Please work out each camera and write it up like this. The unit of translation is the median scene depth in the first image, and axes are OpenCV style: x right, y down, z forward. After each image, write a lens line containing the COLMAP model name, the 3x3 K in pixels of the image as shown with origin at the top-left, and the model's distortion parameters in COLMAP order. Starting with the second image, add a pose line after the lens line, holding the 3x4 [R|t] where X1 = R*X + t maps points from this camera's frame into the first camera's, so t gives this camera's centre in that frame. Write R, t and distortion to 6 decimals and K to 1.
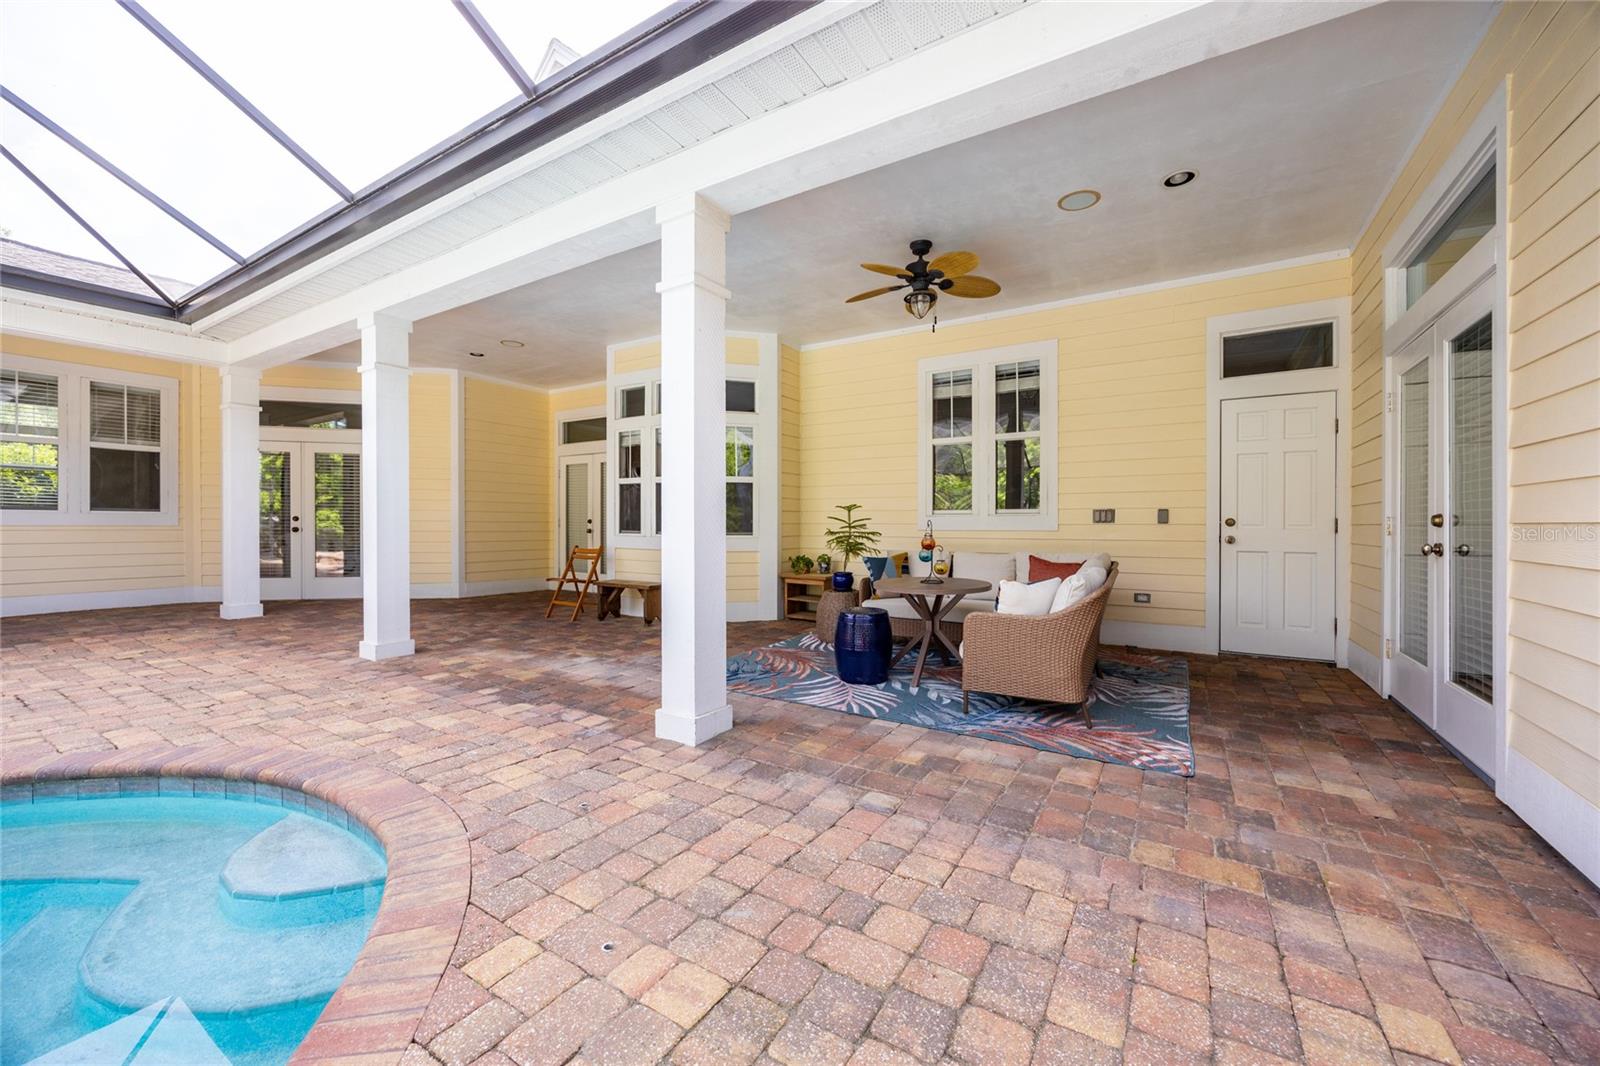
lens RADIAL K [[612.6, 0, 804.5], [0, 612.6, 530.6], [0, 0, 1]] dist [-0.002248, -0.000195]
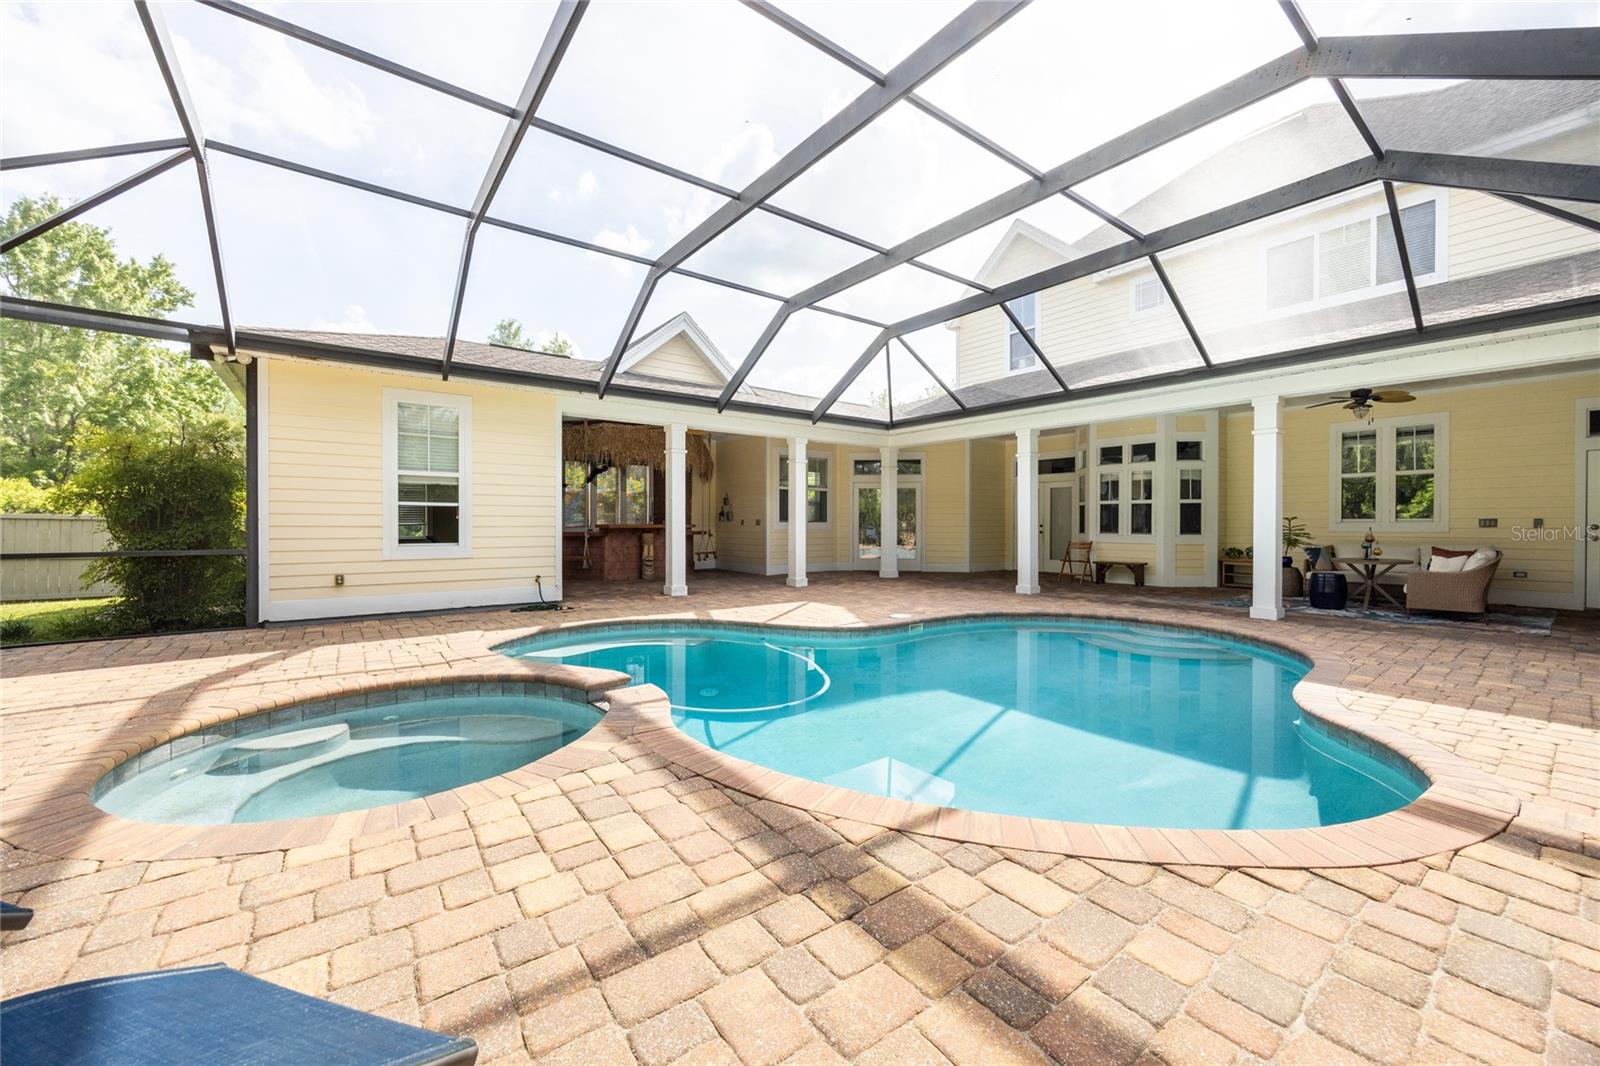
lens RADIAL K [[612.6, 0, 804.5], [0, 612.6, 530.6], [0, 0, 1]] dist [-0.002248, -0.000195]
pose [[0.935143, -0.001170, -0.354269, -0.836675], [0.000591, 0.999998, -0.001740, -0.002826], [0.354271, 0.001418, 0.935142, -1.525168]]
